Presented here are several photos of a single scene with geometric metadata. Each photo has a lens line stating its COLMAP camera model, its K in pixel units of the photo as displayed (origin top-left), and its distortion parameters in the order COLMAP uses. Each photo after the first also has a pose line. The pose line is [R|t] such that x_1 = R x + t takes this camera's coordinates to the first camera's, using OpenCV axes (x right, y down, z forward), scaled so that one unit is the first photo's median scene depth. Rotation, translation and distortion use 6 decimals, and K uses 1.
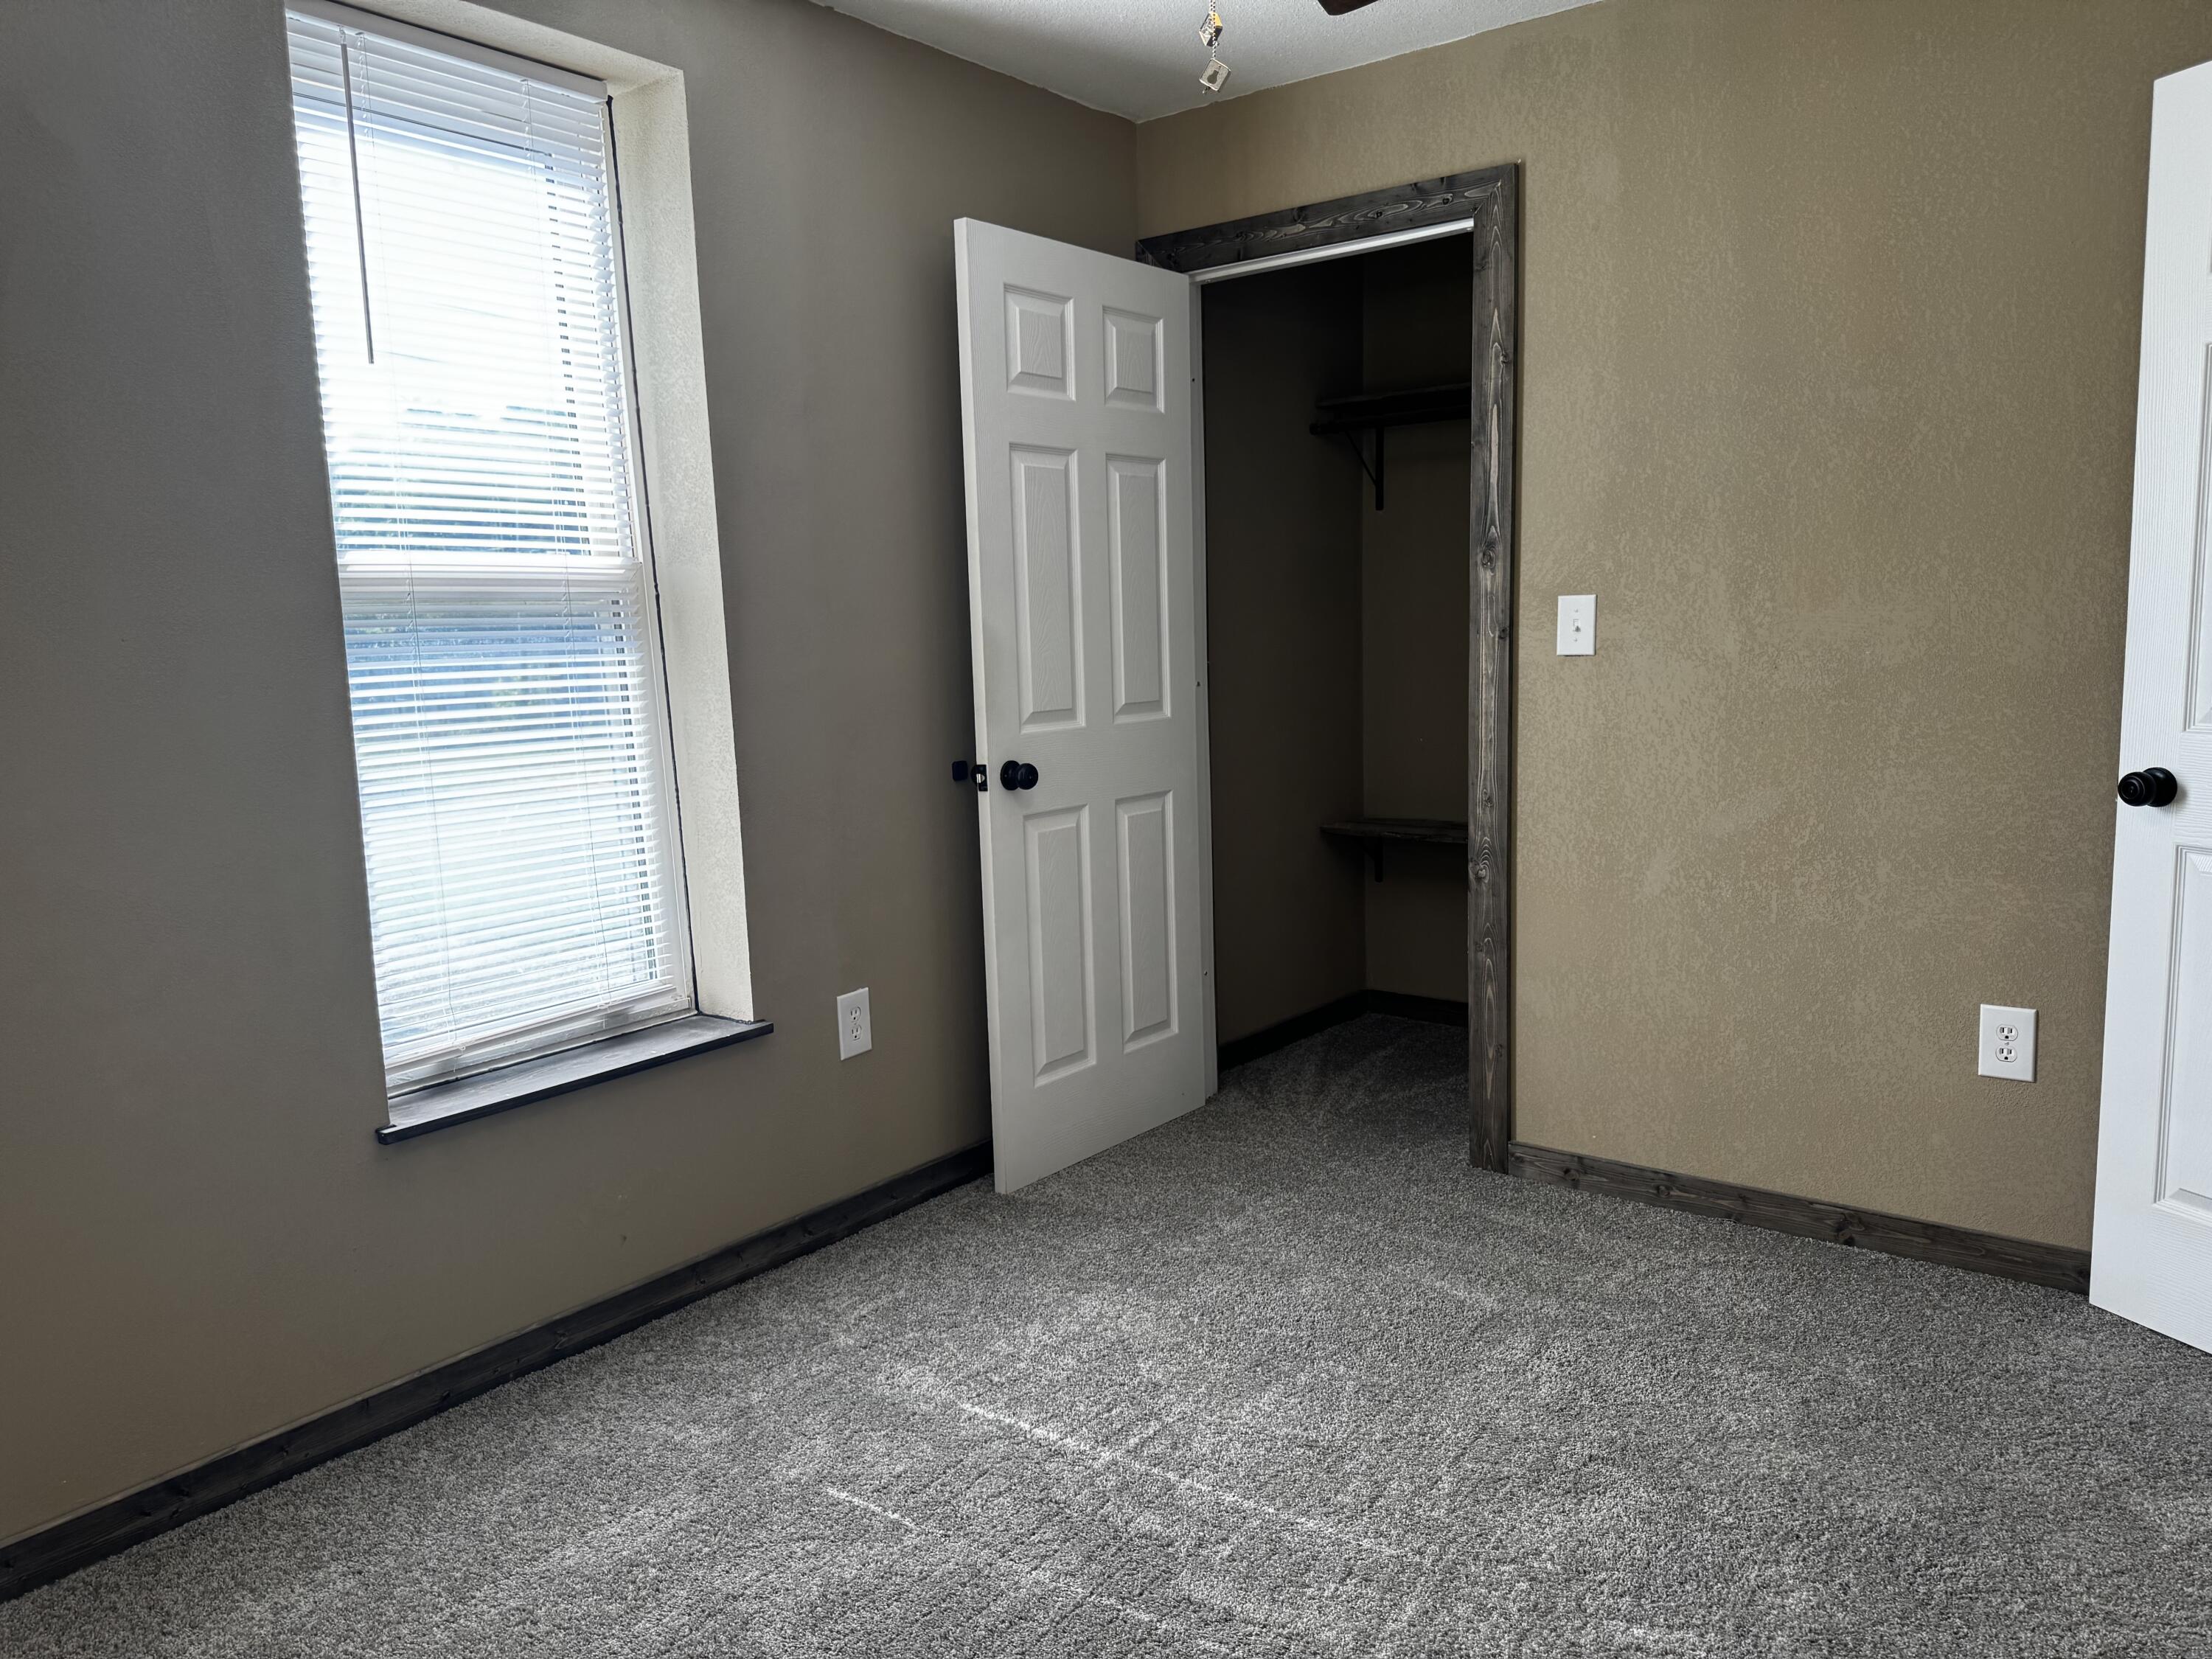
lens RADIAL K [[1557.3, 0, 1114.8], [0, 1557.3, 825.9], [0, 0, 1]] dist [0.071429, -0.103423]
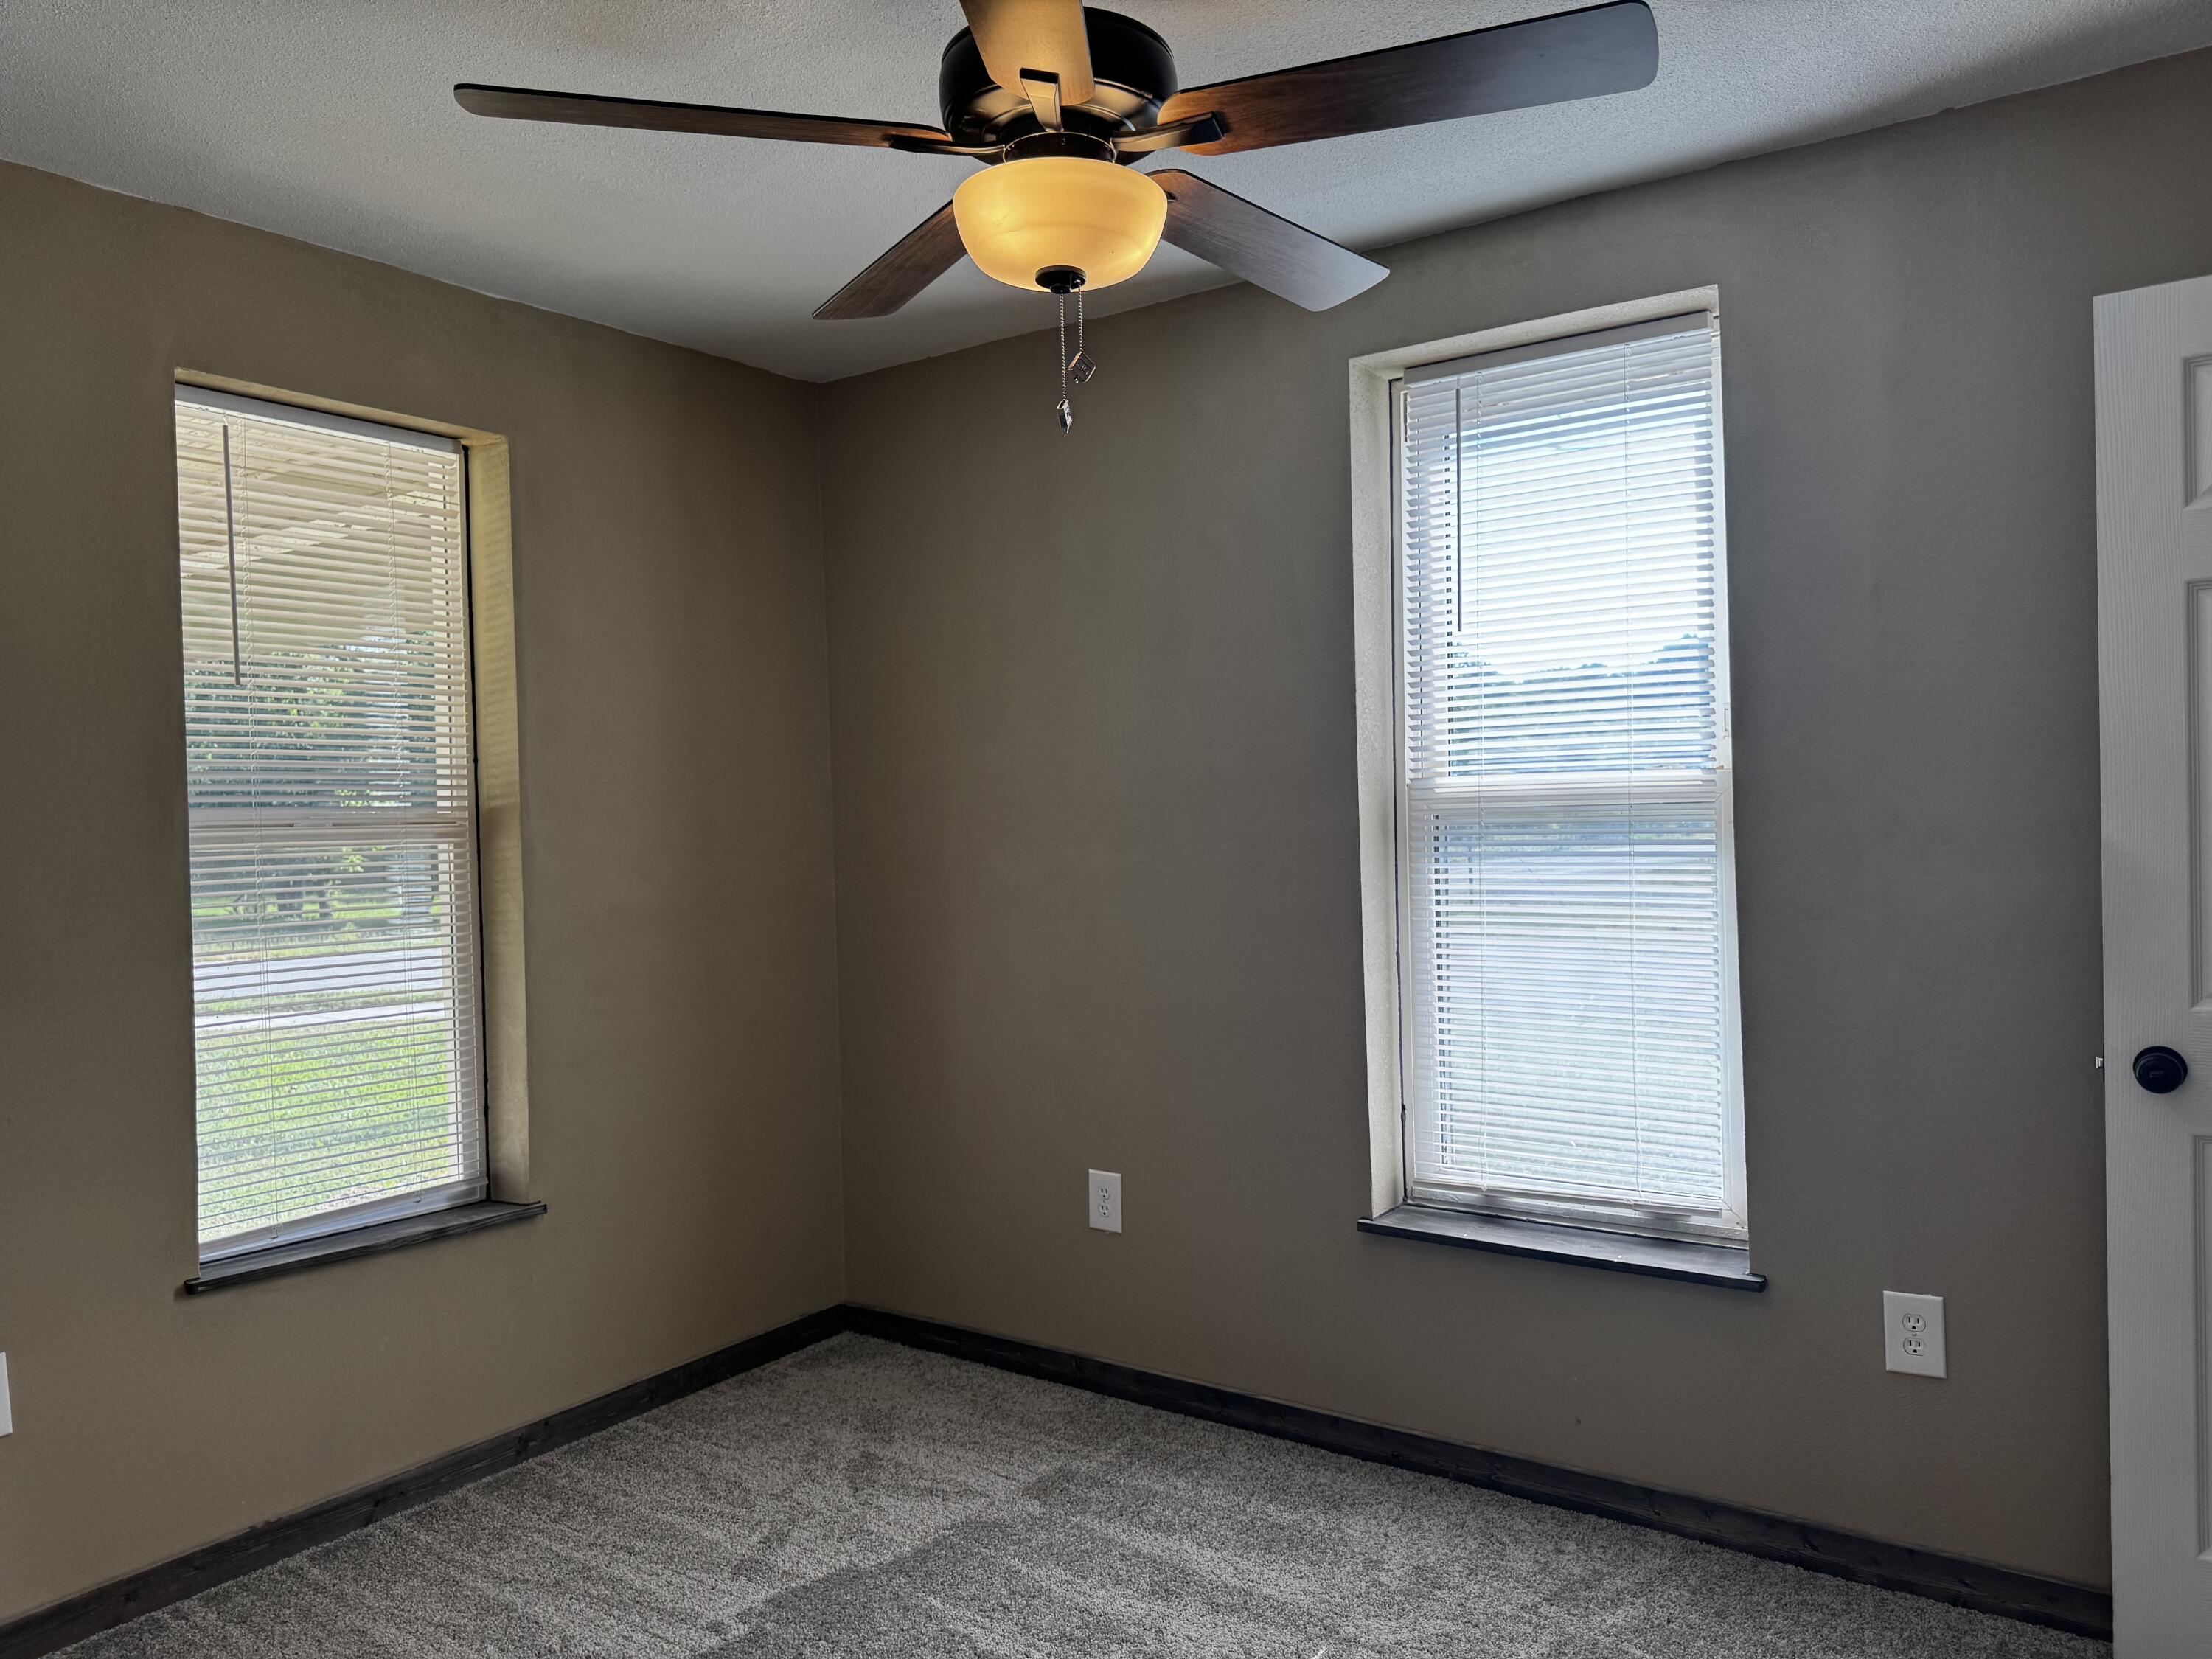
lens RADIAL K [[1537.7, 0, 1114.7], [0, 1537.7, 830.3], [0, 0, 1]] dist [0.067867, -0.105744]
pose [[0.045809, 0.056384, -0.997358, 0.691467], [-0.093370, 0.994277, 0.051921, -0.155950], [0.994577, 0.090745, 0.050811, 0.612664]]
